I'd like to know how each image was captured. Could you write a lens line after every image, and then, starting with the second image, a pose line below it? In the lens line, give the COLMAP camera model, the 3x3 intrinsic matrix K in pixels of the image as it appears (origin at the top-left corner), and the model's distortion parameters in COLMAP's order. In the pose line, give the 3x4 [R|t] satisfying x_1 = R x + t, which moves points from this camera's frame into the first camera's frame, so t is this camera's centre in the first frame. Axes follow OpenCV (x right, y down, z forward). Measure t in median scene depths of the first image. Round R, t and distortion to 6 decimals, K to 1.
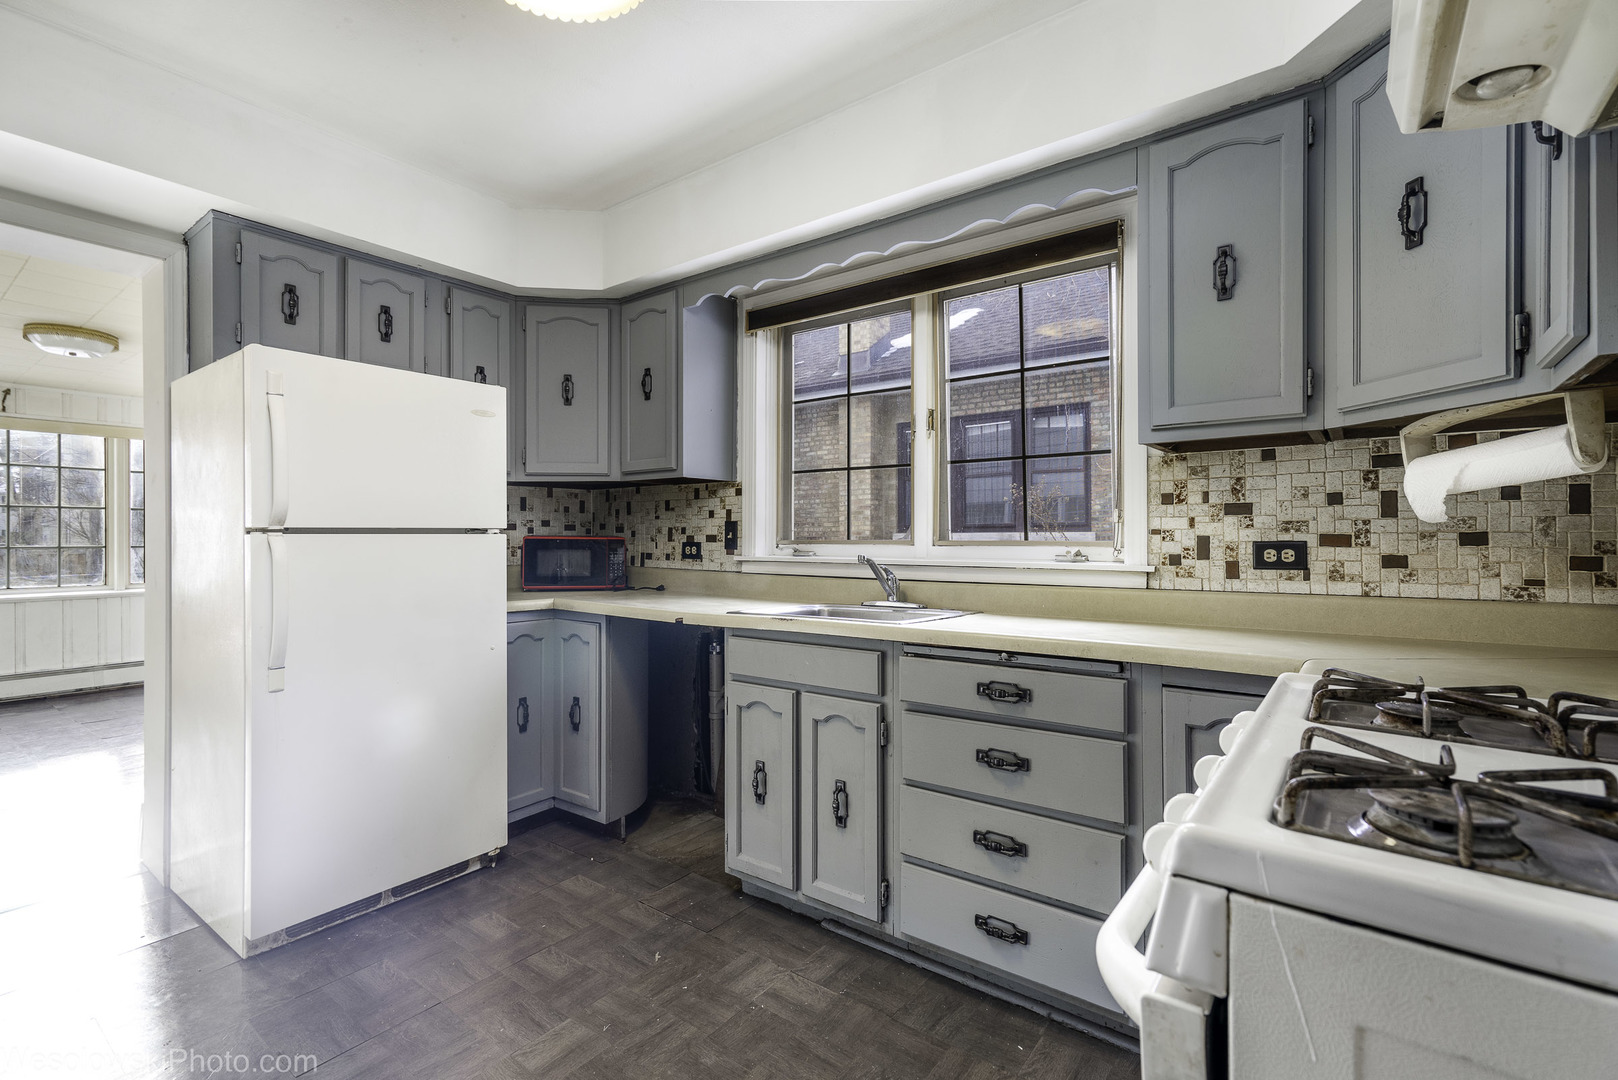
lens RADIAL K [[725.8, 0, 808.2], [0, 725.8, 537.0], [0, 0, 1]] dist [0.008663, 0.001371]
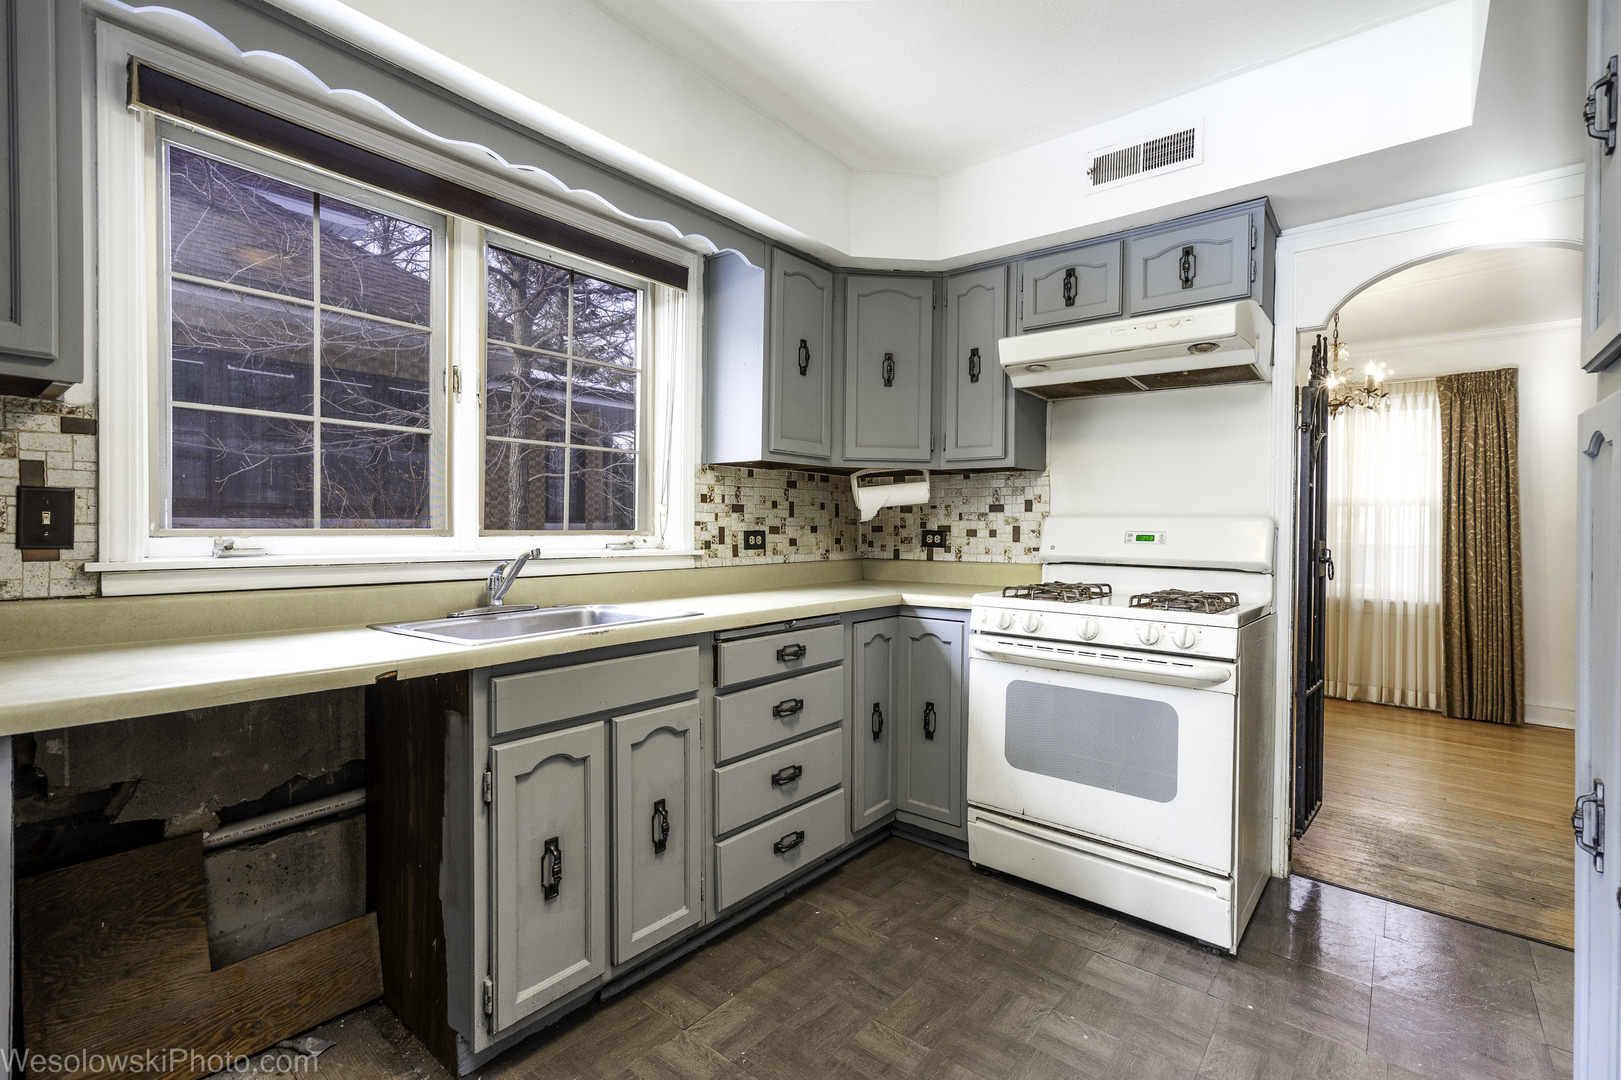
lens RADIAL K [[727.2, 0, 806.2], [0, 727.2, 538.4], [0, 0, 1]] dist [0.008663, 0.001371]
pose [[0.052737, -0.012811, 0.998526, -0.875235], [-0.007117, 0.999887, 0.013204, 0.001105], [-0.998583, -0.007803, 0.052639, 0.815579]]
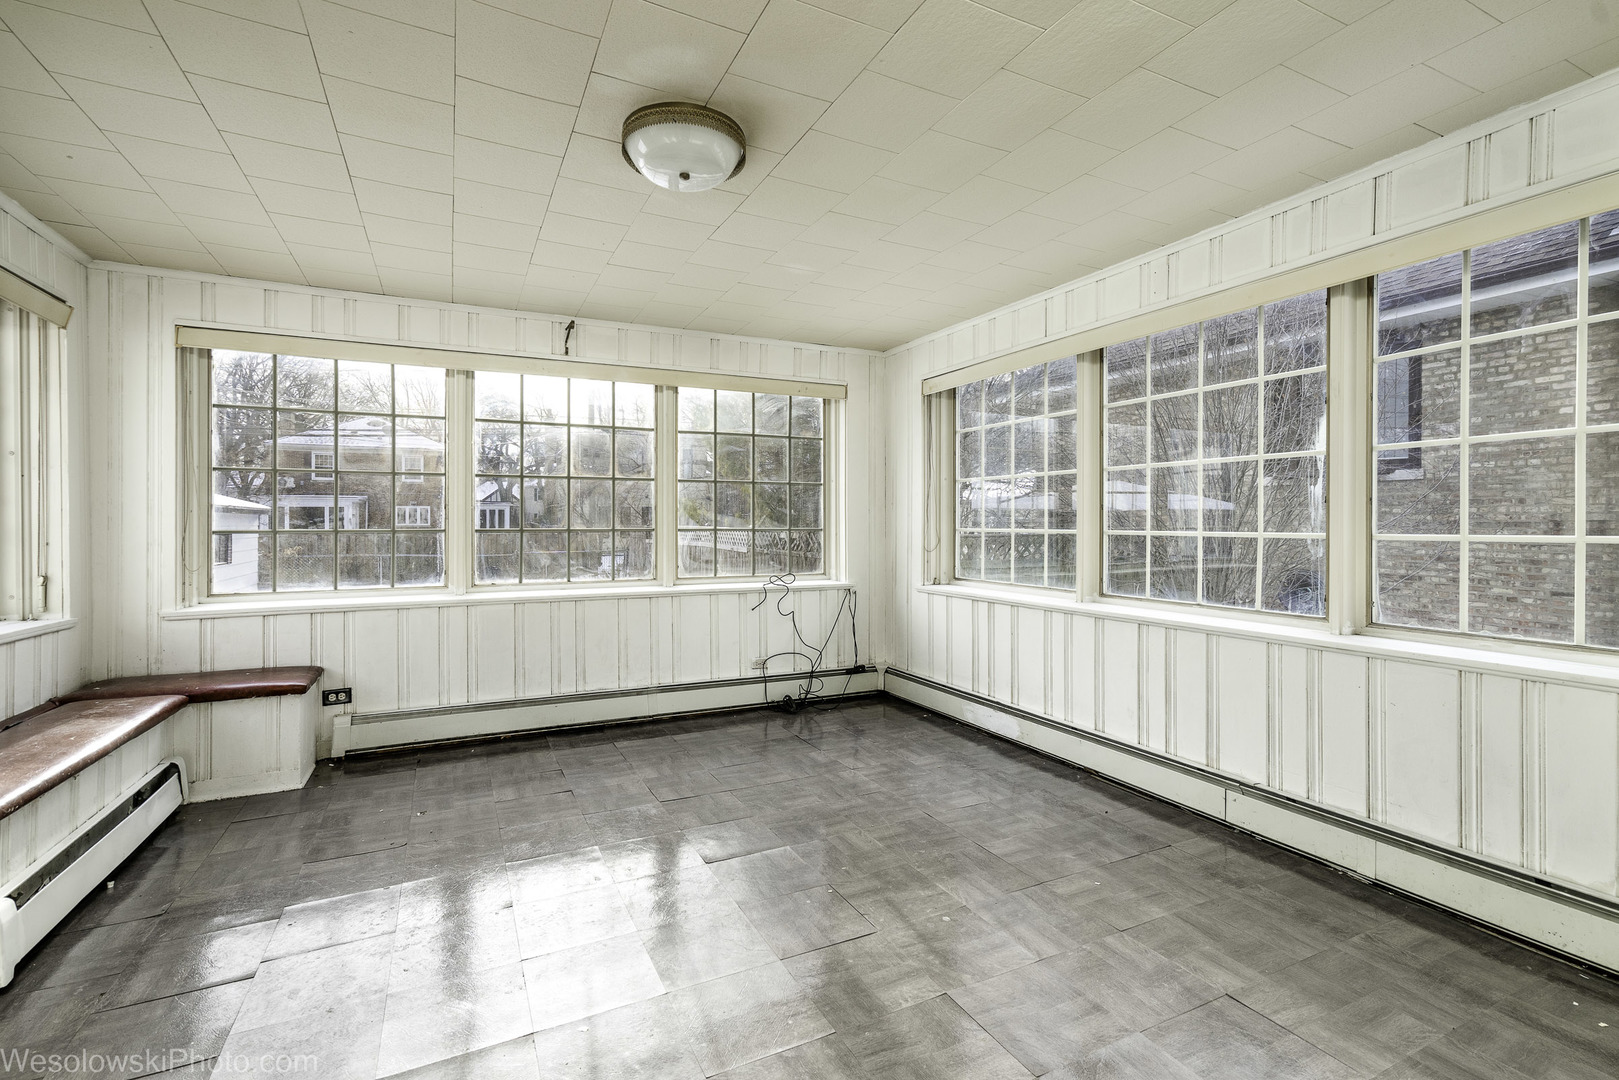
lens RADIAL K [[726.3, 0, 806.9], [0, 726.3, 530.5], [0, 0, 1]] dist [0.008663, 0.001371]
pose [[0.894659, 0.004947, -0.446721, -0.399863], [-0.002789, 0.999981, 0.005489, 0.007700], [0.446740, -0.003665, 0.894656, 0.325535]]
